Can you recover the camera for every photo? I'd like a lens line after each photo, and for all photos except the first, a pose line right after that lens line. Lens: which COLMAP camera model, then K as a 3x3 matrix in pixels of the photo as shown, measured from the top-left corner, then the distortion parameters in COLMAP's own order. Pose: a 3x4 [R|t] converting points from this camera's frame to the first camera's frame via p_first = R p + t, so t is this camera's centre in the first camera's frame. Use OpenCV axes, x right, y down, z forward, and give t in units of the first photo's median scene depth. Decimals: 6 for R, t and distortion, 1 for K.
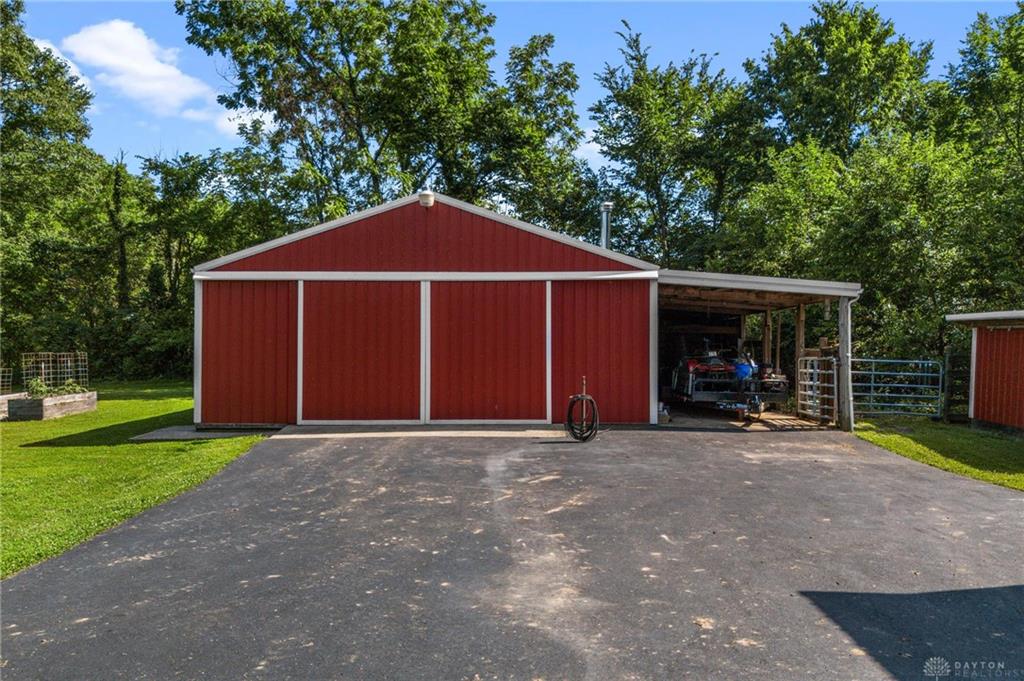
lens RADIAL K [[764.0, 0, 516.6], [0, 764.0, 340.6], [0, 0, 1]] dist [0.063169, -0.060717]
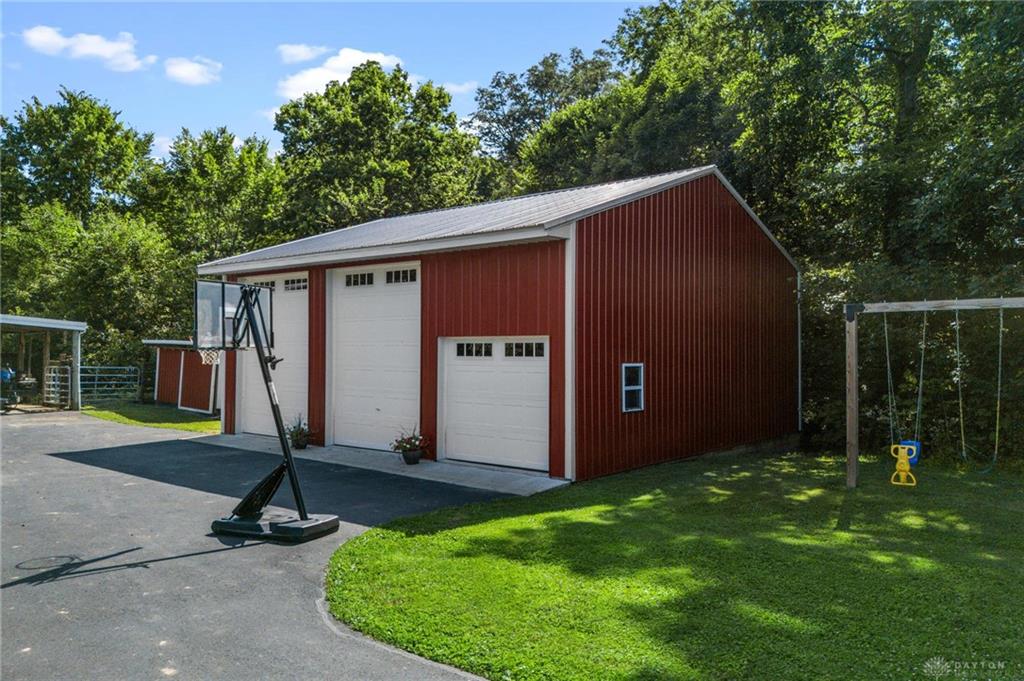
lens RADIAL K [[764.0, 0, 516.6], [0, 764.0, 340.6], [0, 0, 1]] dist [0.063169, -0.060717]
pose [[0.624771, 0.010526, 0.780737, -0.220307], [-0.012972, 0.999911, -0.003100, -0.032108], [-0.780700, -0.008191, 0.624852, -0.606227]]
